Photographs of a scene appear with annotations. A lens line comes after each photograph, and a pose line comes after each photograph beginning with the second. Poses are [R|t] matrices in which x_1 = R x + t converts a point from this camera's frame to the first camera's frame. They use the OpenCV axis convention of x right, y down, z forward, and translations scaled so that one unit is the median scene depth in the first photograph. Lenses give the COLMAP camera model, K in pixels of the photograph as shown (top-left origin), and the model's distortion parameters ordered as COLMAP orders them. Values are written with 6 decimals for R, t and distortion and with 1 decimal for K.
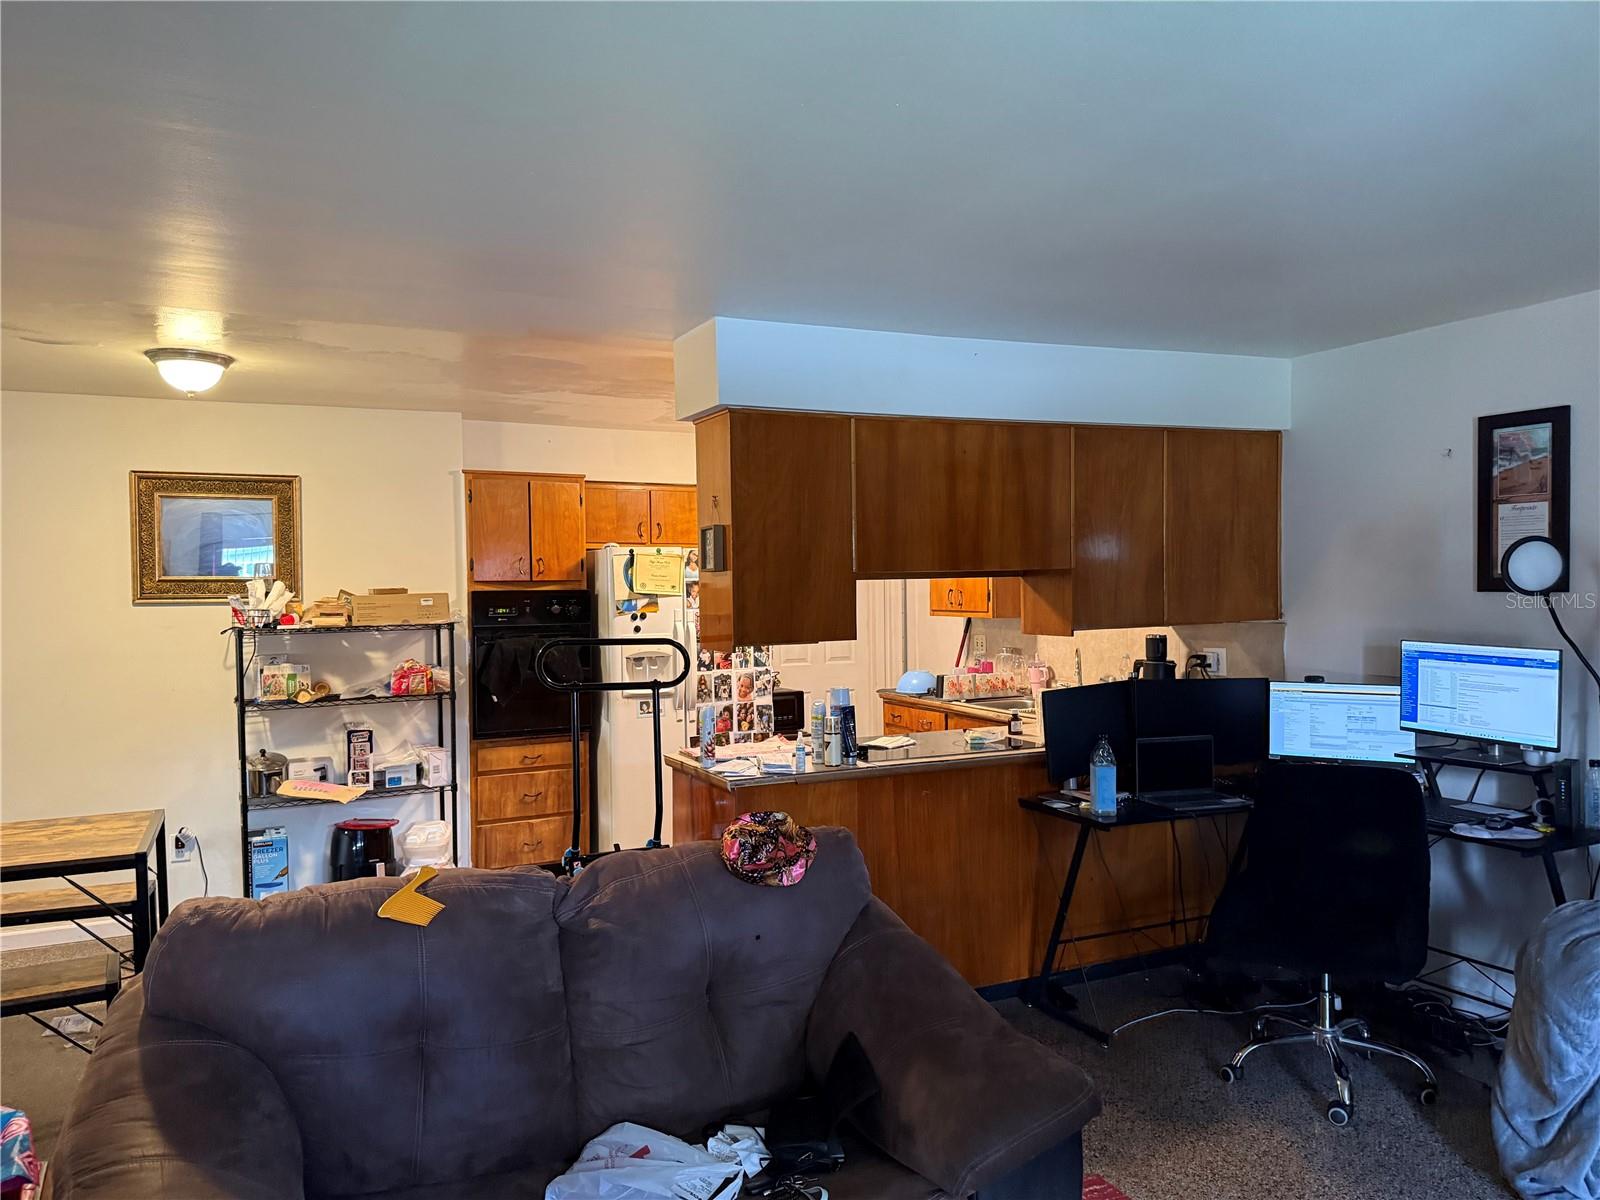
lens RADIAL K [[1135.8, 0, 801.3], [0, 1135.8, 638.0], [0, 0, 1]] dist [0.129103, -0.199344]
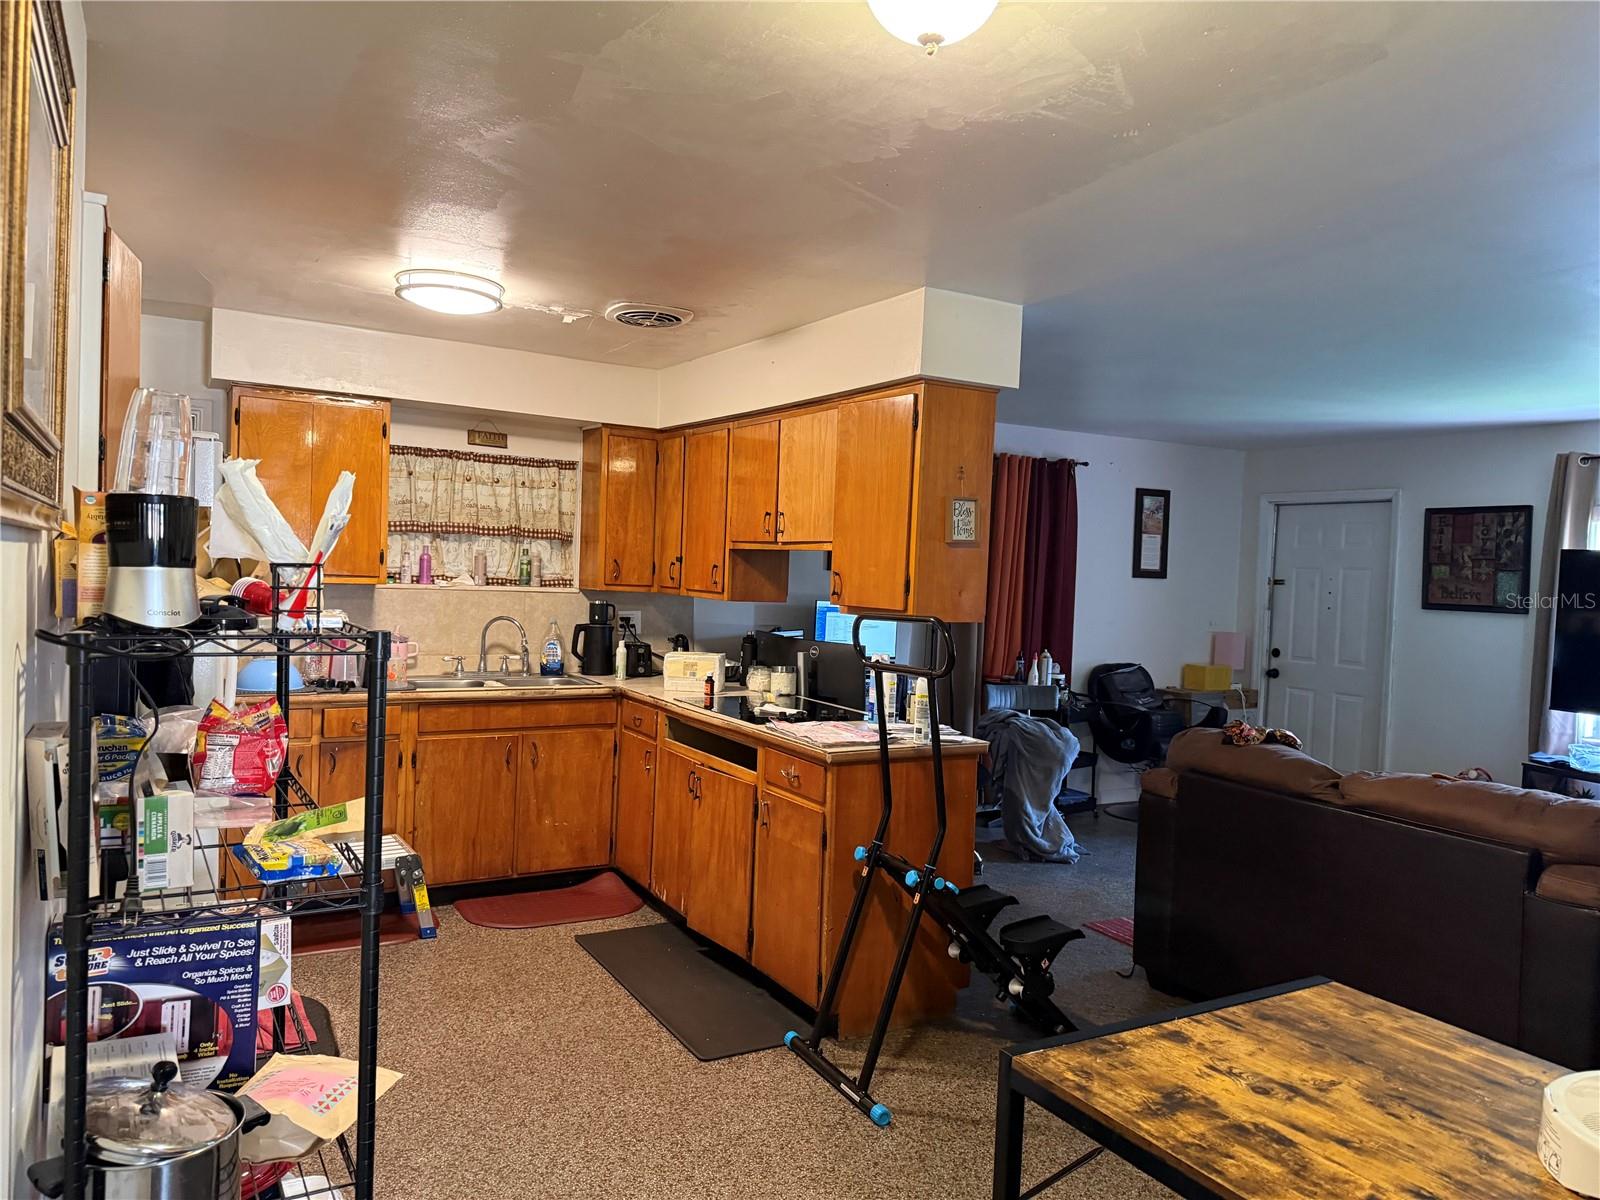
lens RADIAL K [[1135.8, 0, 801.3], [0, 1135.8, 638.0], [0, 0, 1]] dist [0.129103, -0.199344]
pose [[-0.048126, -0.042292, 0.997946, -0.680783], [0.016711, 0.998929, 0.043139, -0.009338], [-0.998701, 0.018753, -0.047368, 0.759767]]
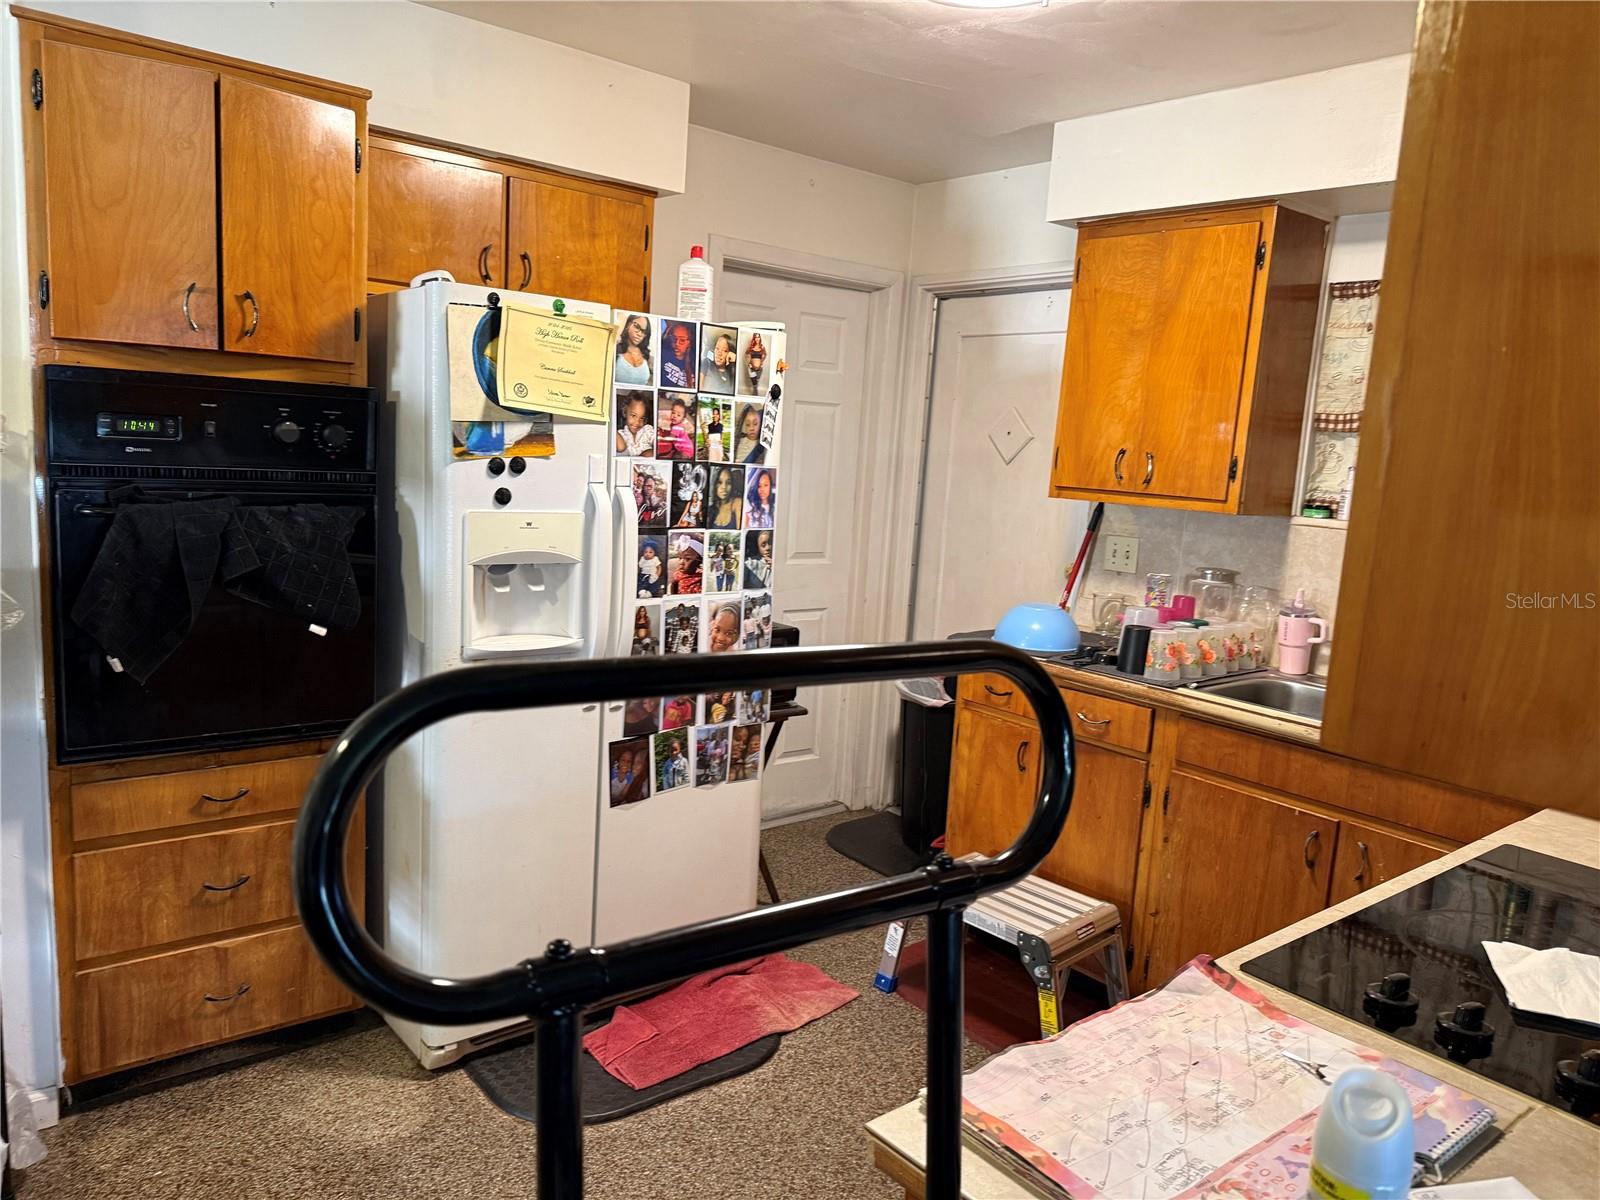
lens RADIAL K [[1135.8, 0, 801.3], [0, 1135.8, 638.0], [0, 0, 1]] dist [0.129103, -0.199344]
pose [[0.972624, 0.031960, 0.230177, -0.131622], [-0.061991, 0.990288, 0.124446, -0.015329], [-0.223964, -0.135308, 0.965159, 0.561958]]
